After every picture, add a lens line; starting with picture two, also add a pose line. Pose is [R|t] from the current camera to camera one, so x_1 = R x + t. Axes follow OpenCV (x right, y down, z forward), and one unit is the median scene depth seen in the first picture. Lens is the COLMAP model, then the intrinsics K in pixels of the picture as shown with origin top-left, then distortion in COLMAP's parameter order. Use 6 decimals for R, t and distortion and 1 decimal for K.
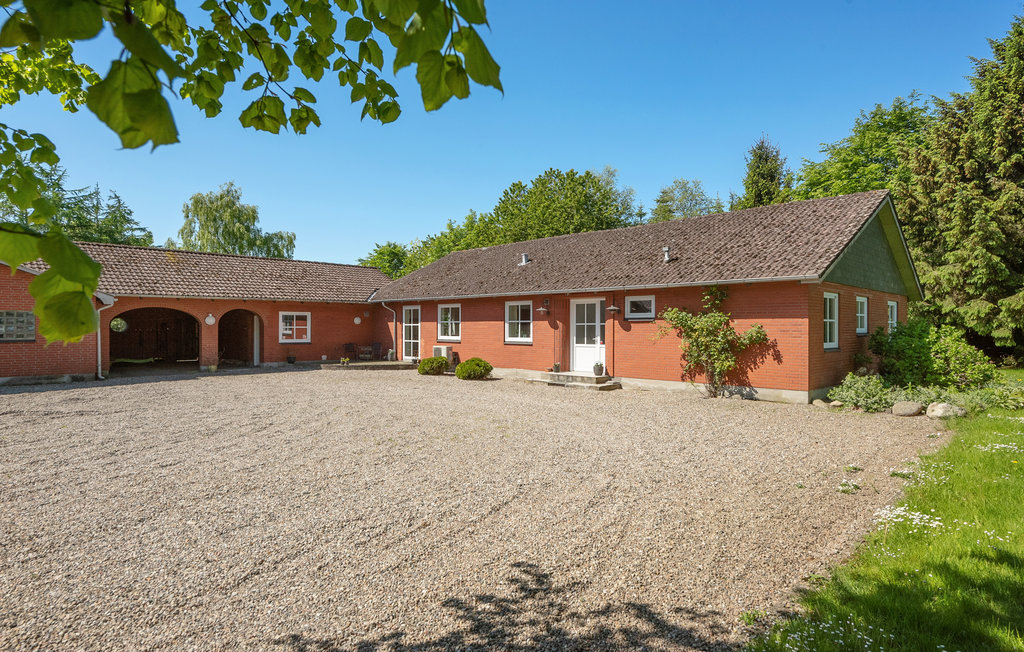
lens RADIAL K [[578.9, 0, 512.1], [0, 578.9, 326.3], [0, 0, 1]] dist [-0.002576, -0.000245]
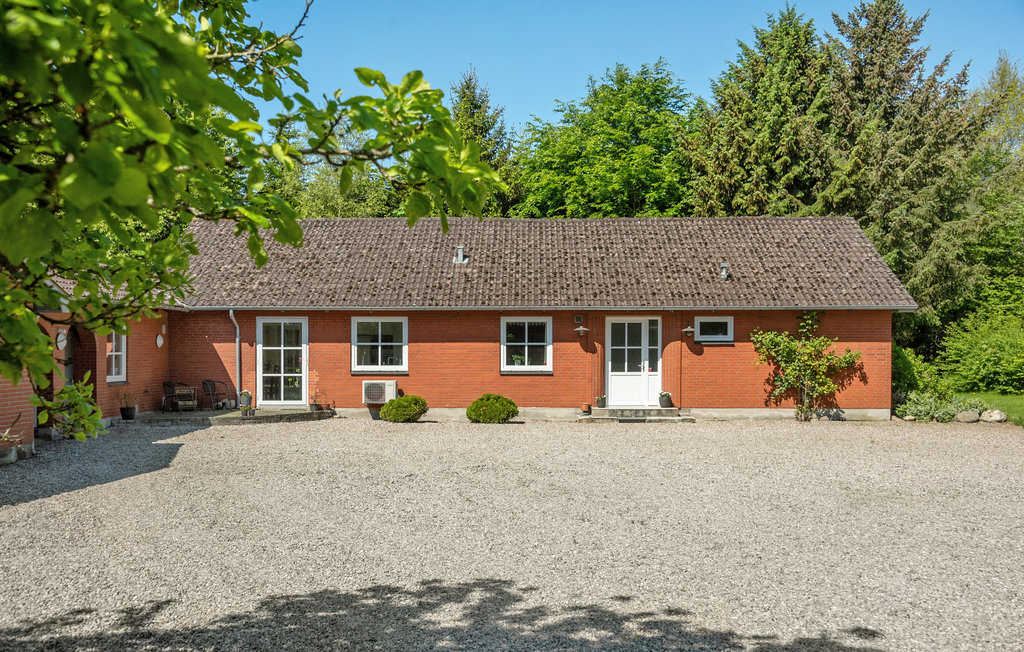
lens RADIAL K [[1150.5, 0, 511.2], [0, 1150.5, 327.6], [0, 0, 1]] dist [0.035320, 0.000000]
pose [[0.714111, 0.005034, 0.700014, -1.157080], [0.001754, 0.999958, -0.008980, -0.017807], [-0.700030, 0.007641, 0.714072, -0.057824]]
